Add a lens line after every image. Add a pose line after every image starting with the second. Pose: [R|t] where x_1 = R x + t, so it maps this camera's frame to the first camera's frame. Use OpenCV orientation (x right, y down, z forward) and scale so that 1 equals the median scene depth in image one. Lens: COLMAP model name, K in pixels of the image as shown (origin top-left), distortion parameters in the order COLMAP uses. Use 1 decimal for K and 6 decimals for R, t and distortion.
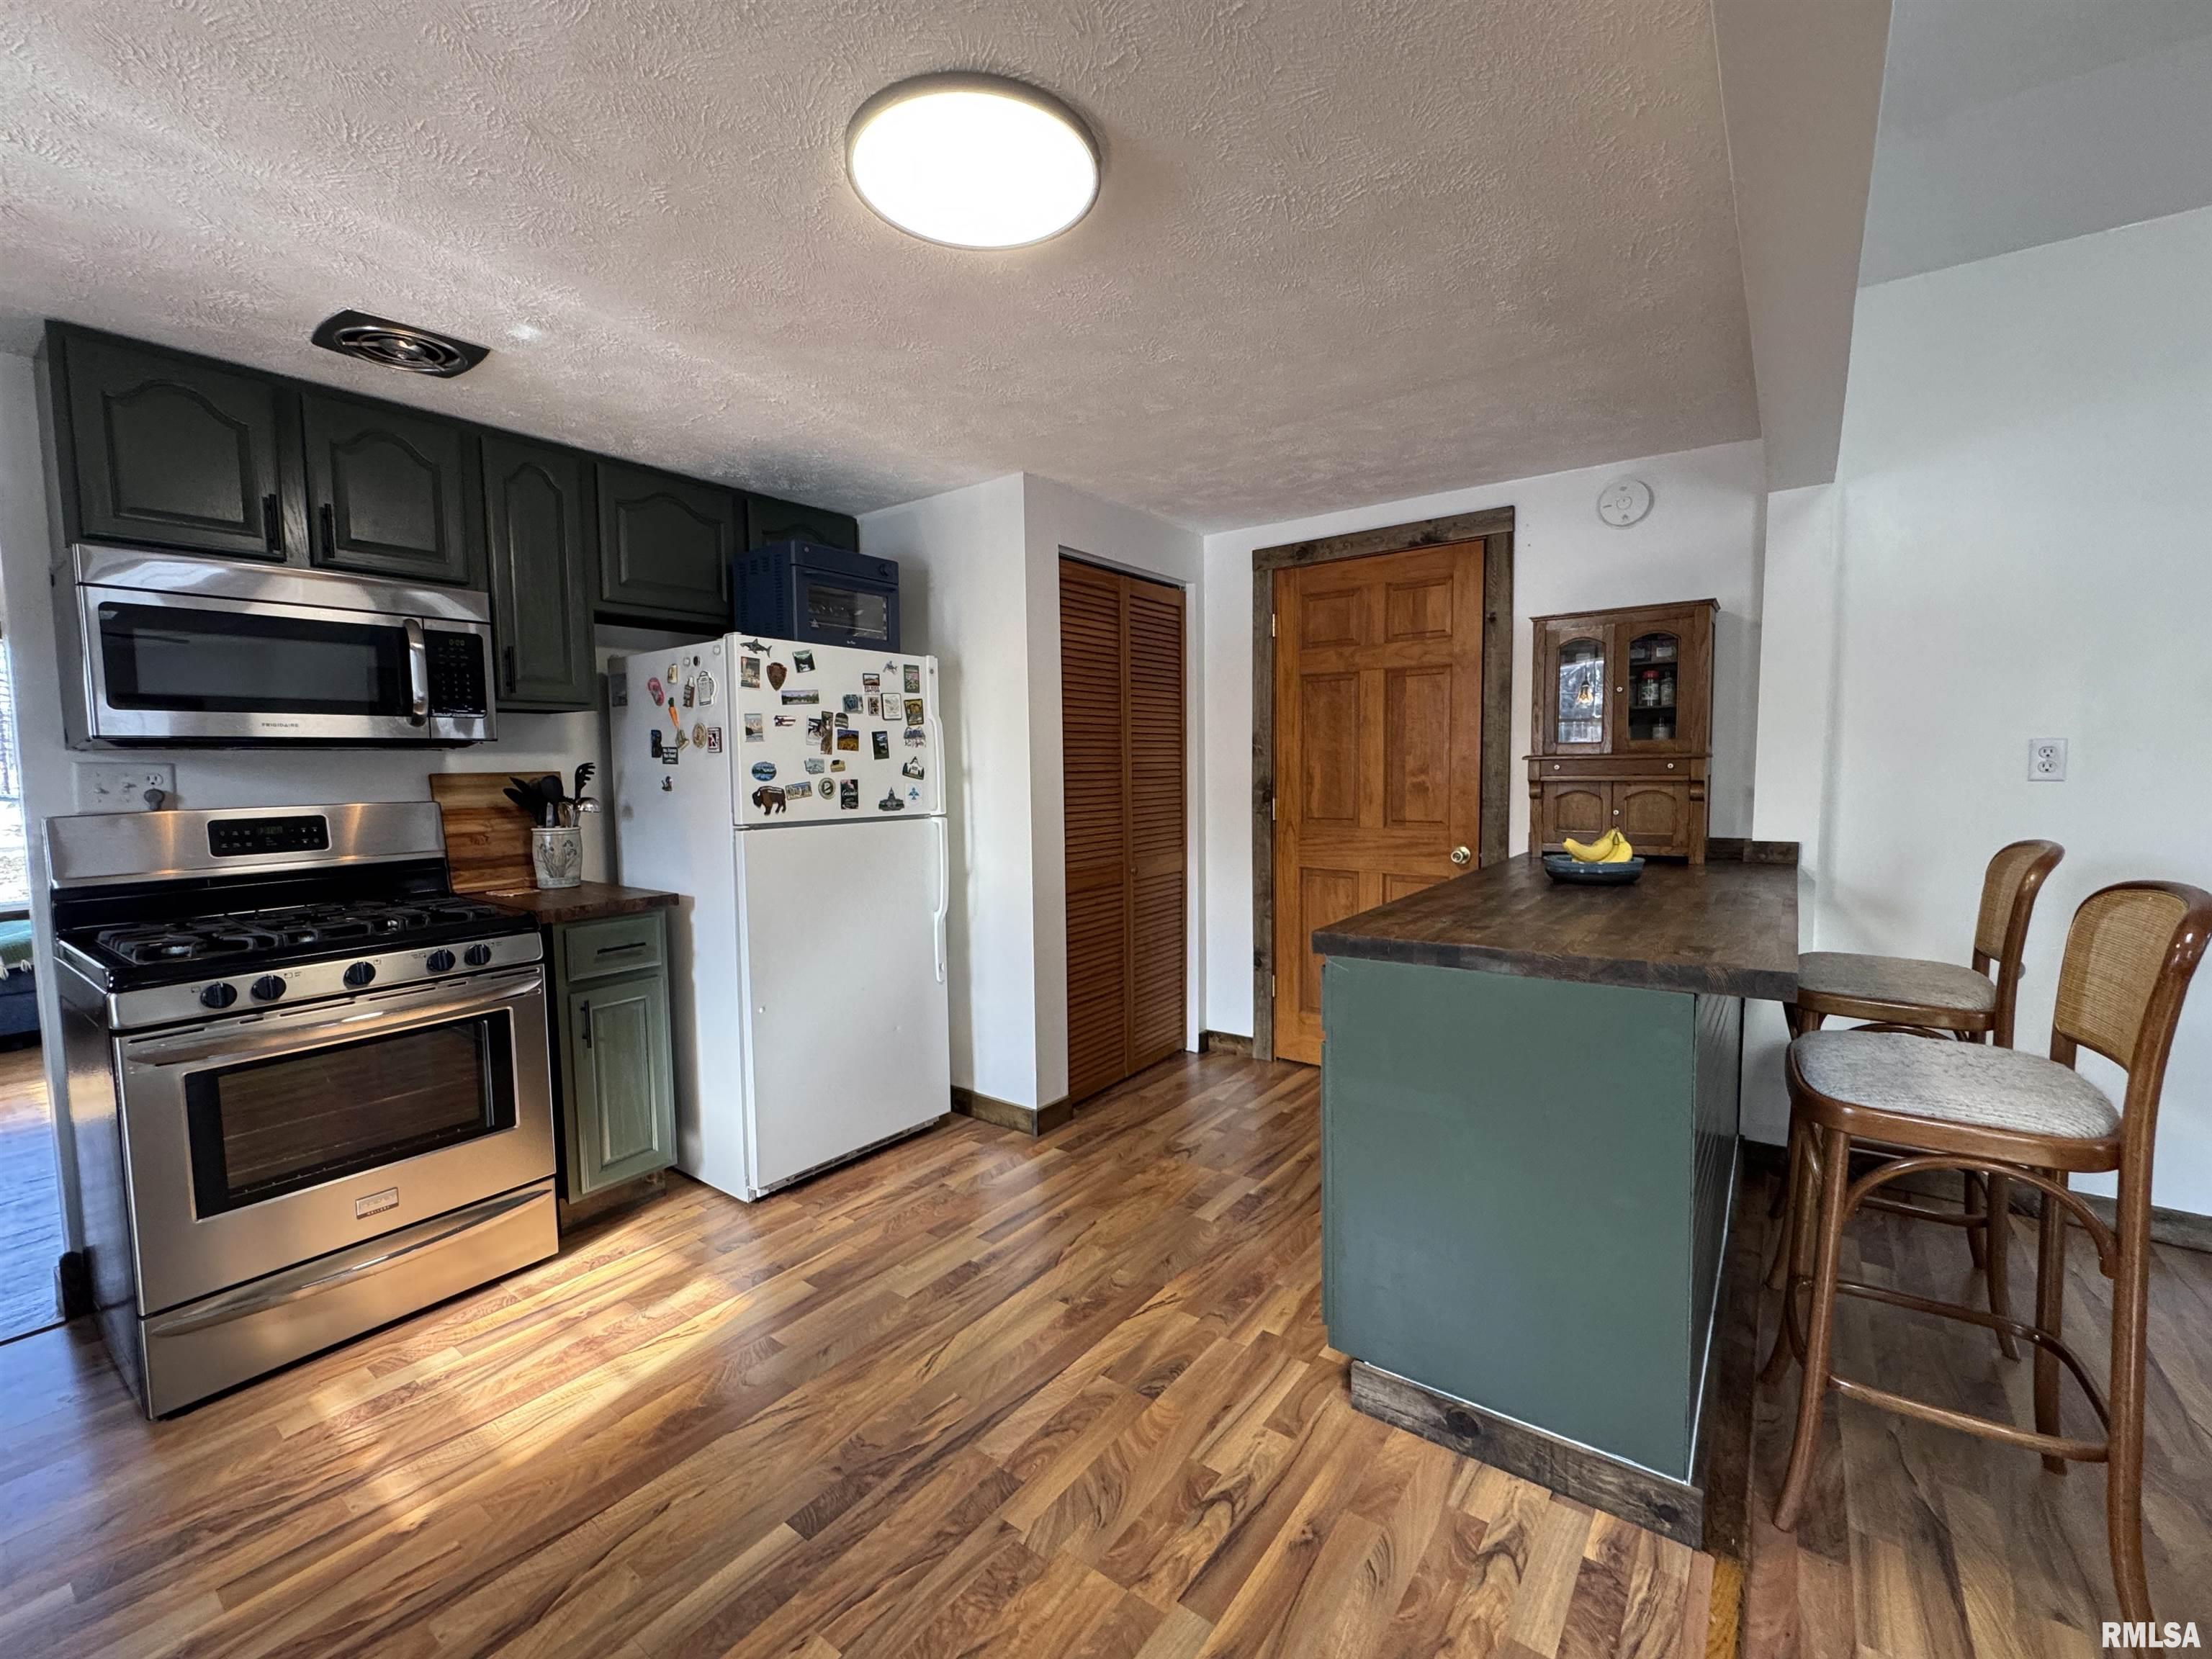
lens RADIAL K [[931.7, 0, 1107.3], [0, 931.7, 833.7], [0, 0, 1]] dist [-0.001538, 0.000428]
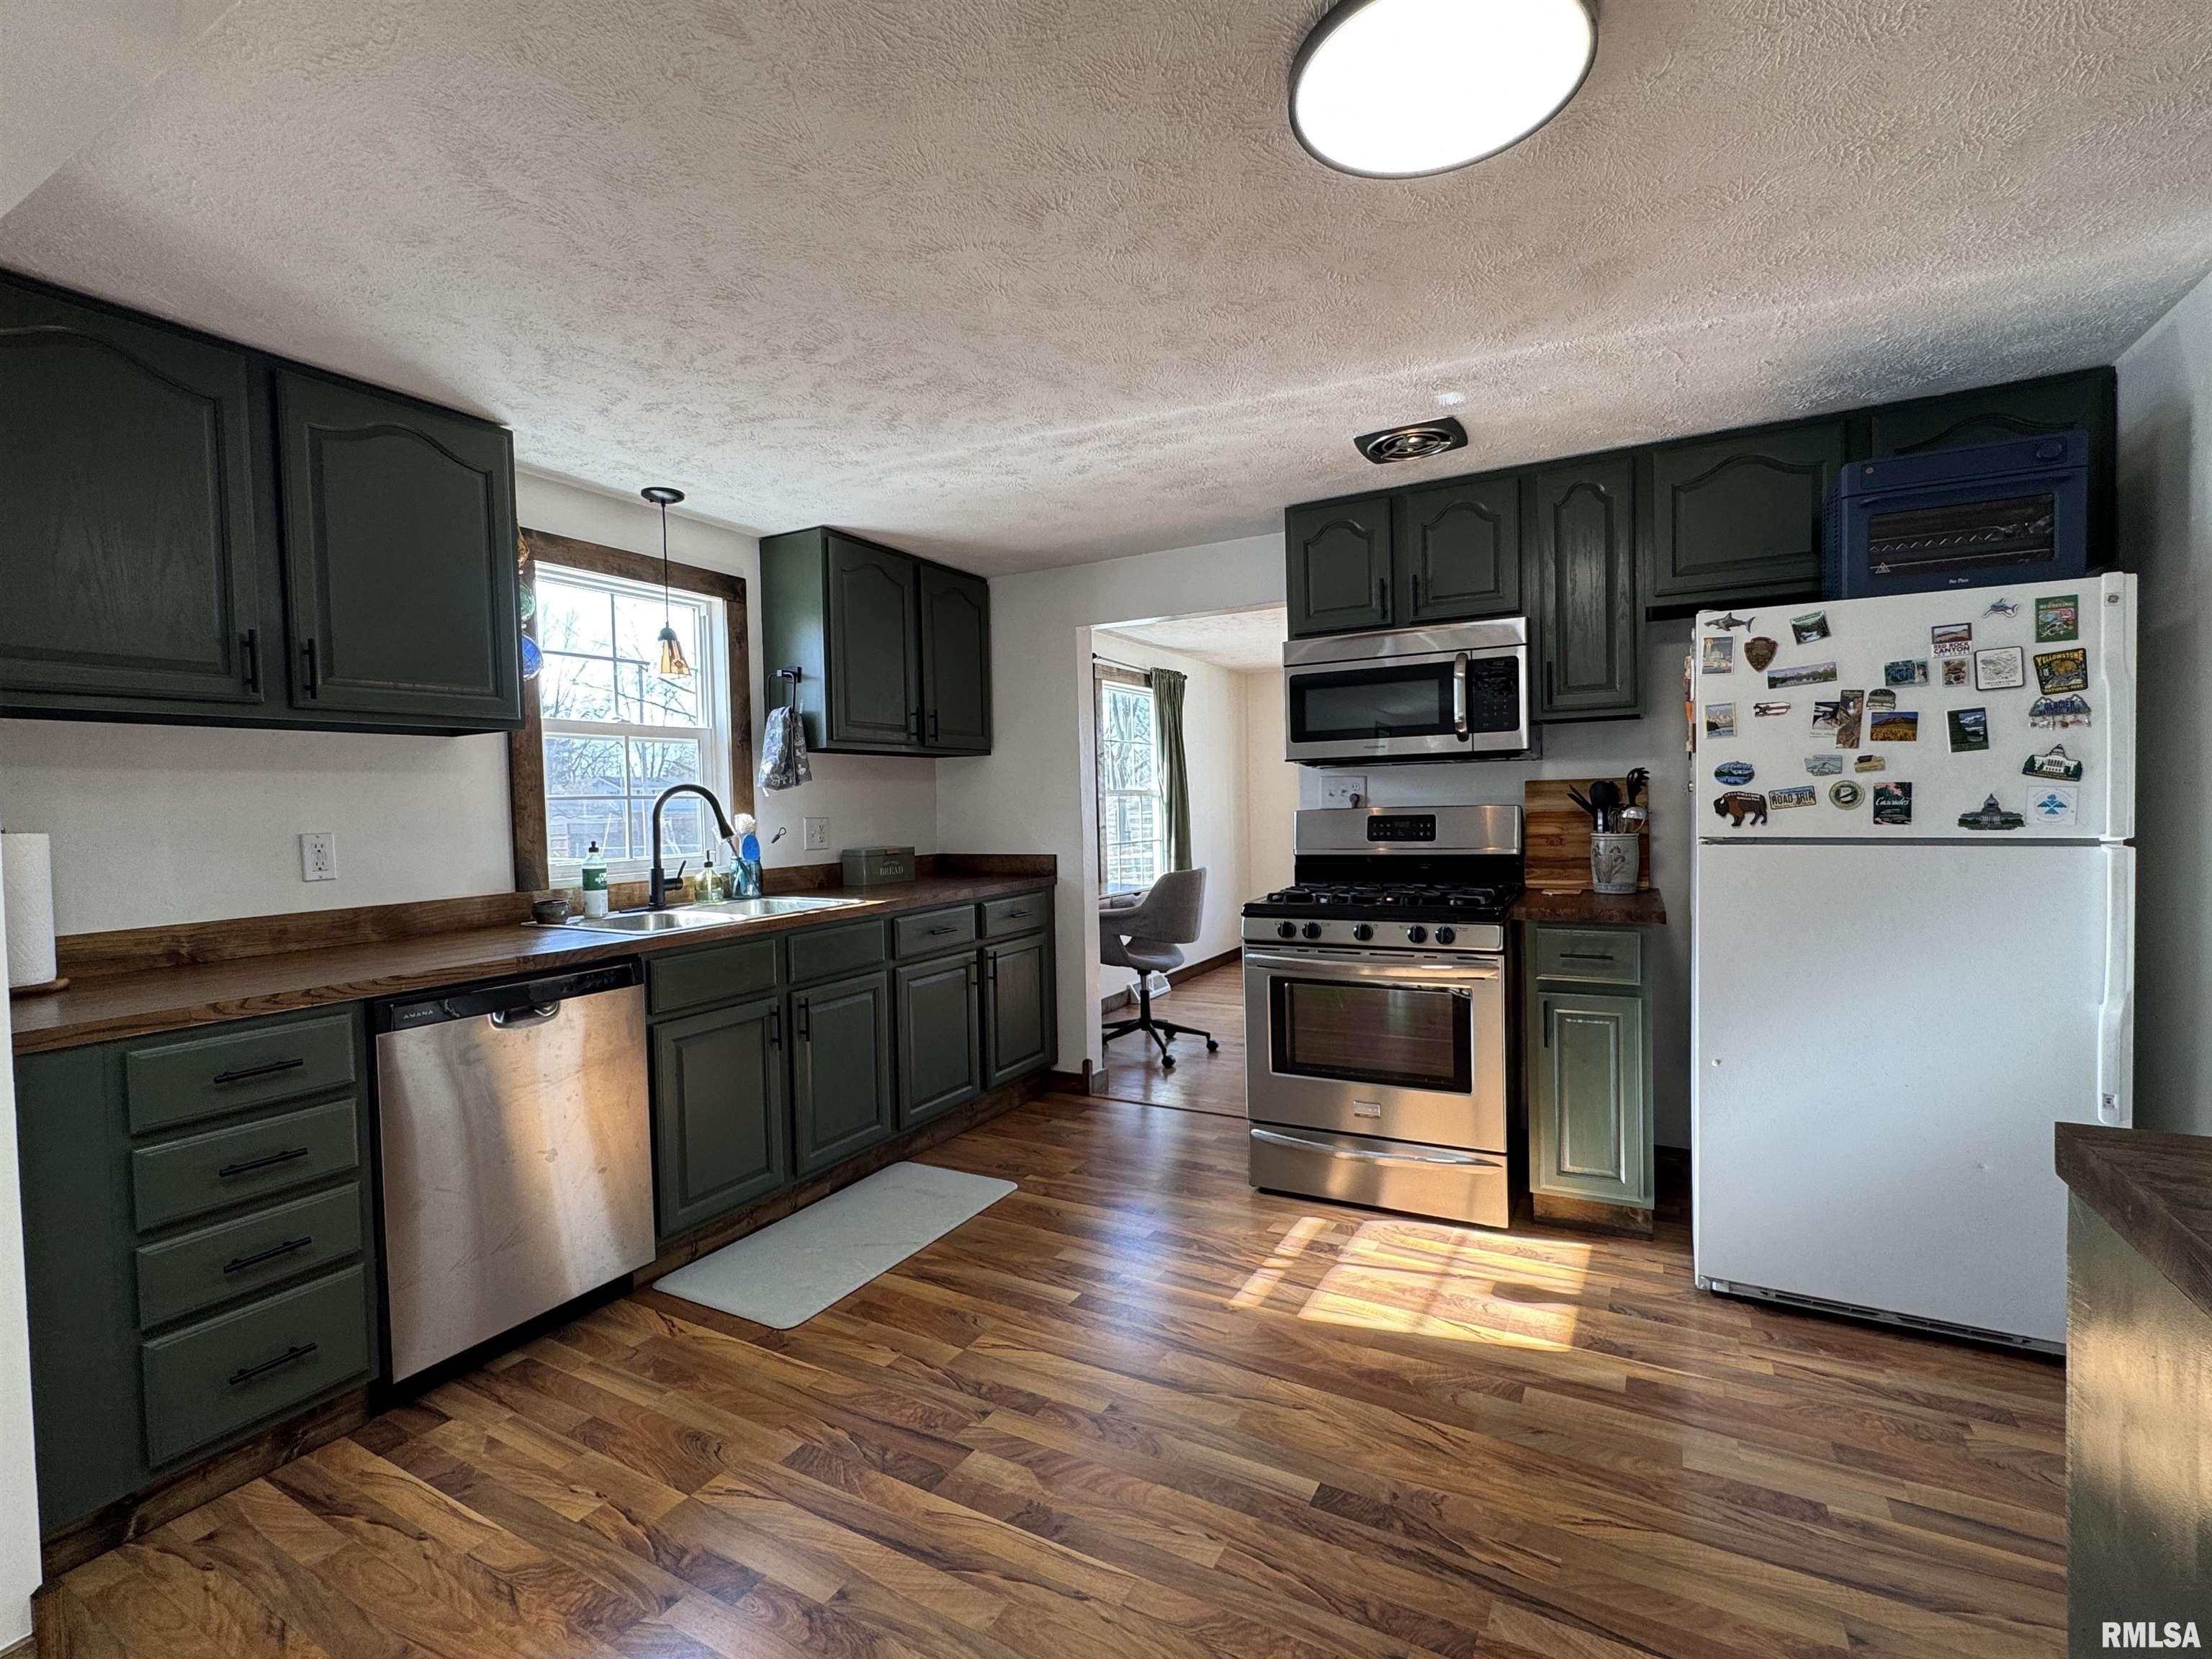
lens RADIAL K [[998.6, 0, 1105.7], [0, 998.6, 834.5], [0, 0, 1]] dist [0.000399, -0.000619]
pose [[0.130764, 0.041992, -0.990524, 0.476294], [-0.052985, 0.997971, 0.035313, -0.017130], [0.989997, 0.047865, 0.132724, 0.378547]]
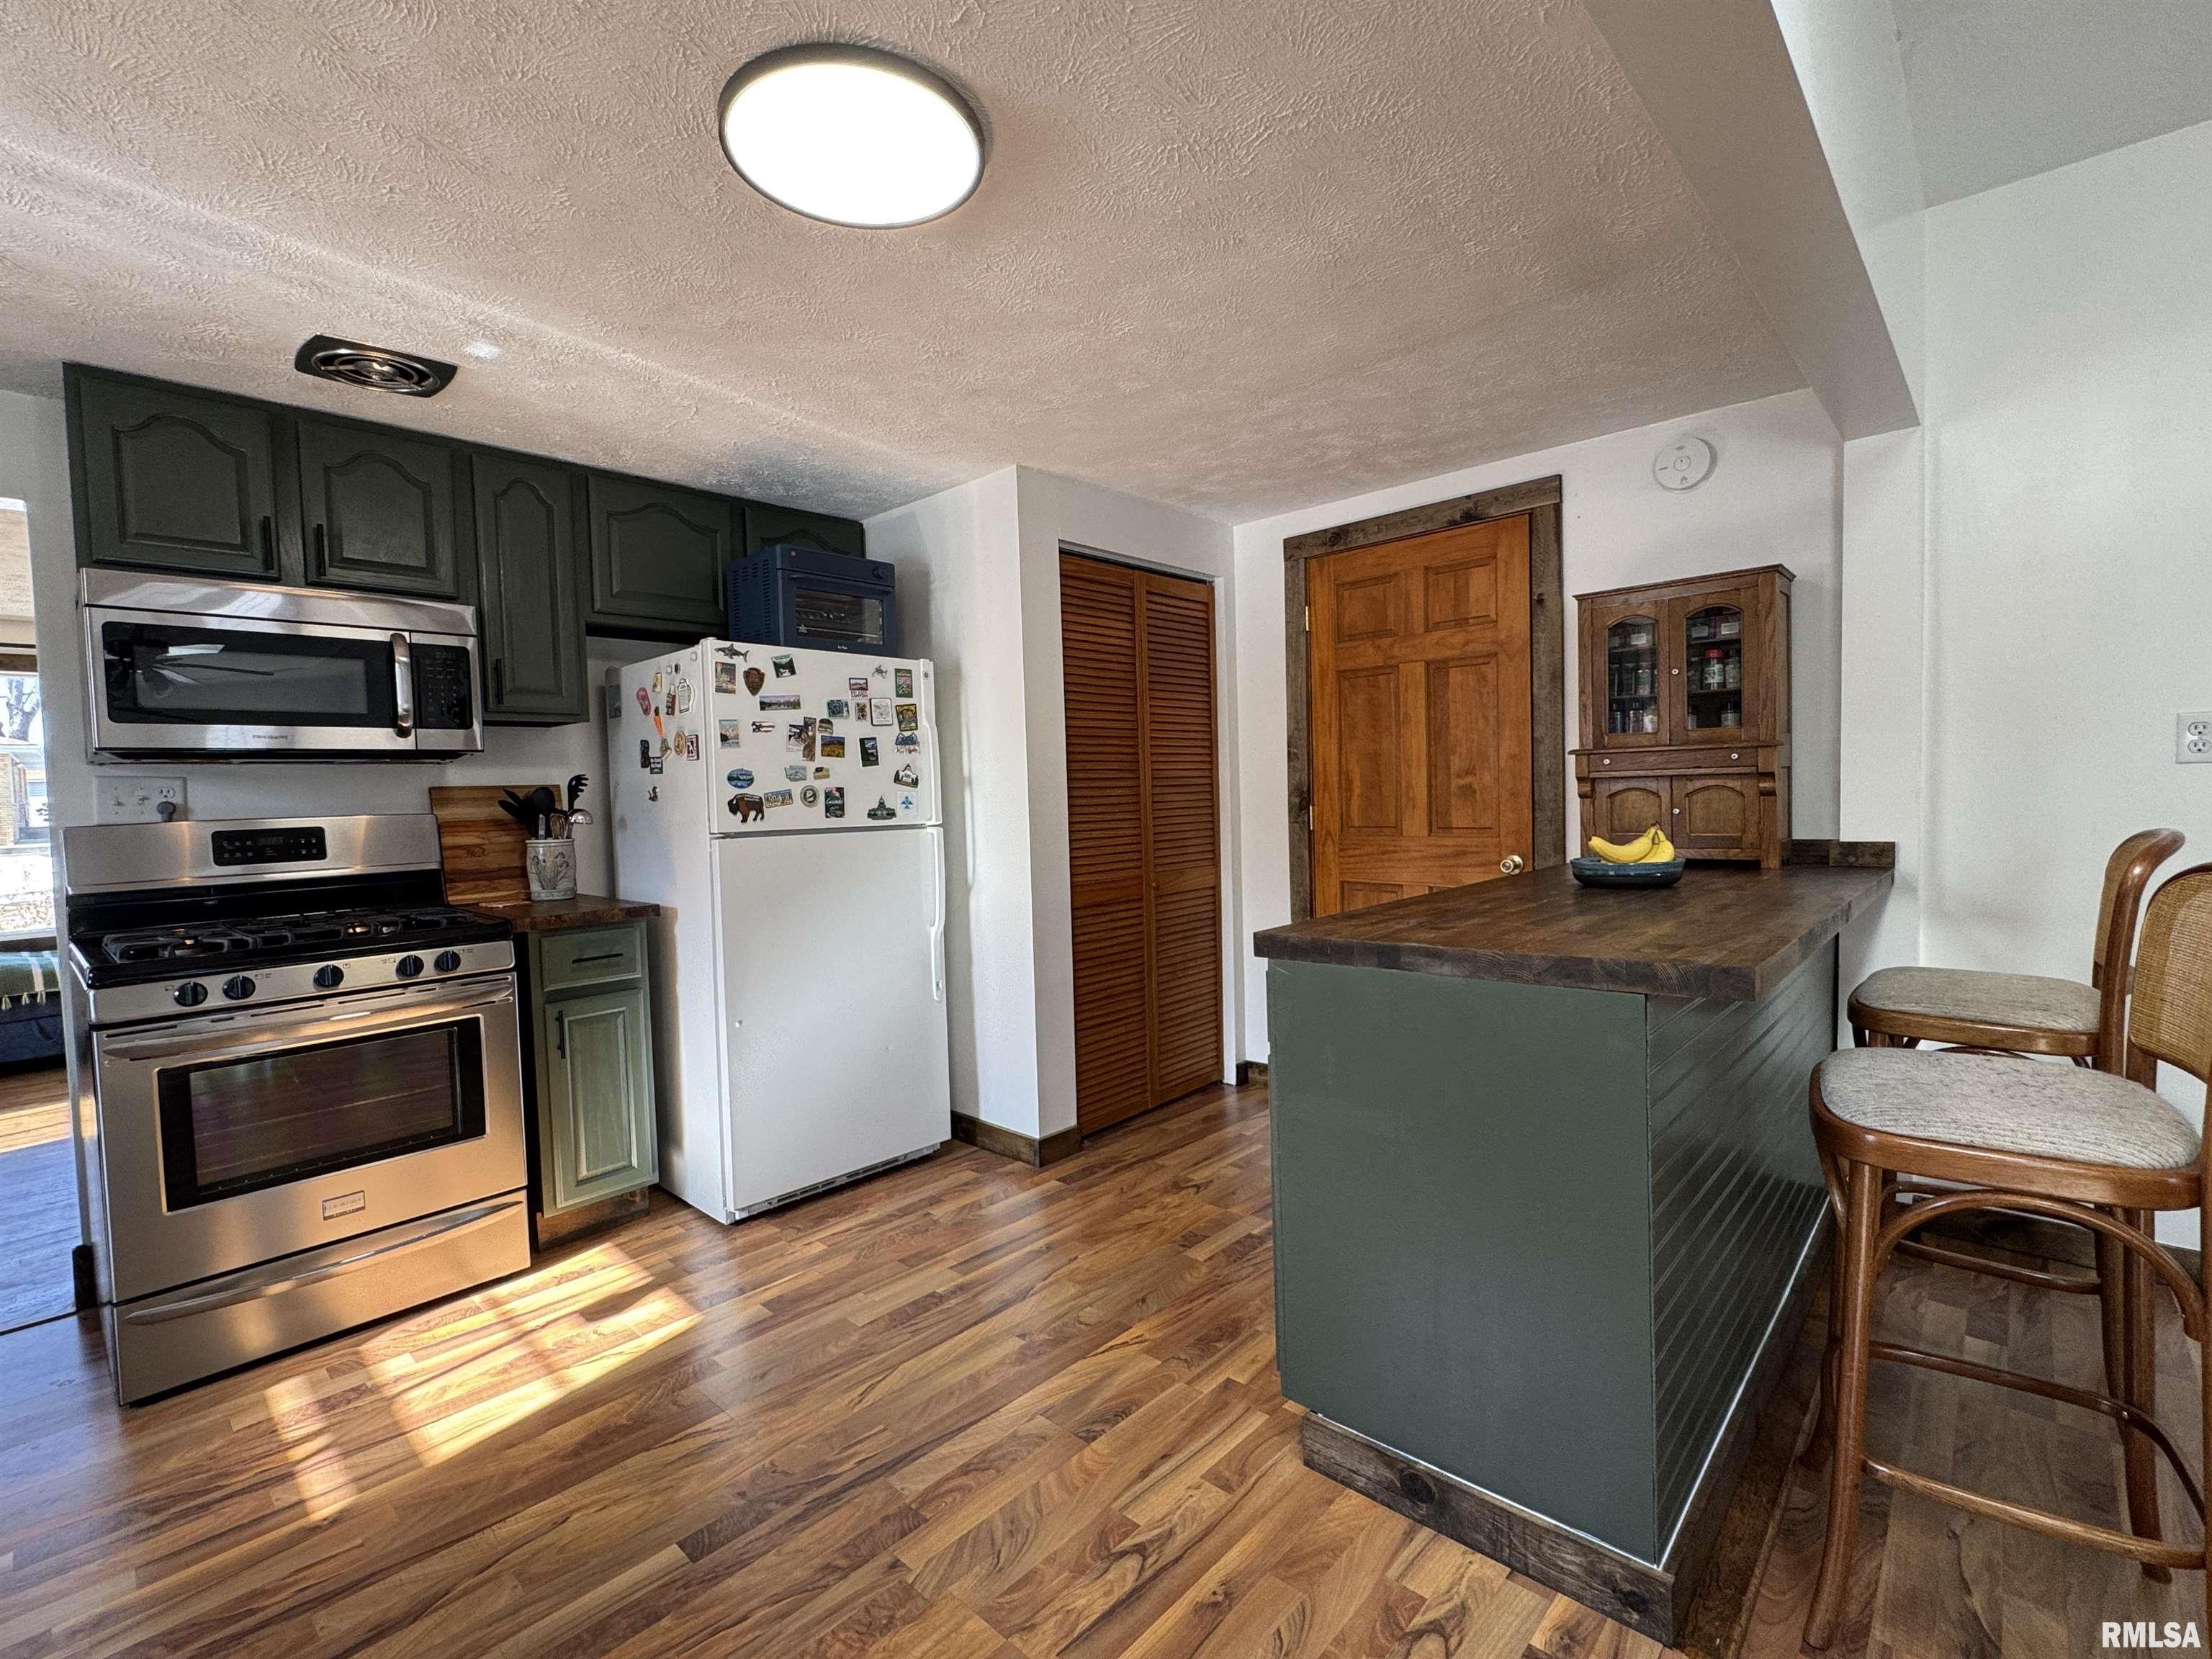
lens RADIAL K [[998.6, 0, 1105.7], [0, 998.6, 834.5], [0, 0, 1]] dist [0.000399, -0.000619]
pose [[0.993579, -0.010387, -0.112659, 0.144177], [0.007102, 0.999539, -0.029518, 0.028245], [0.112914, 0.028528, 0.993195, 0.004374]]
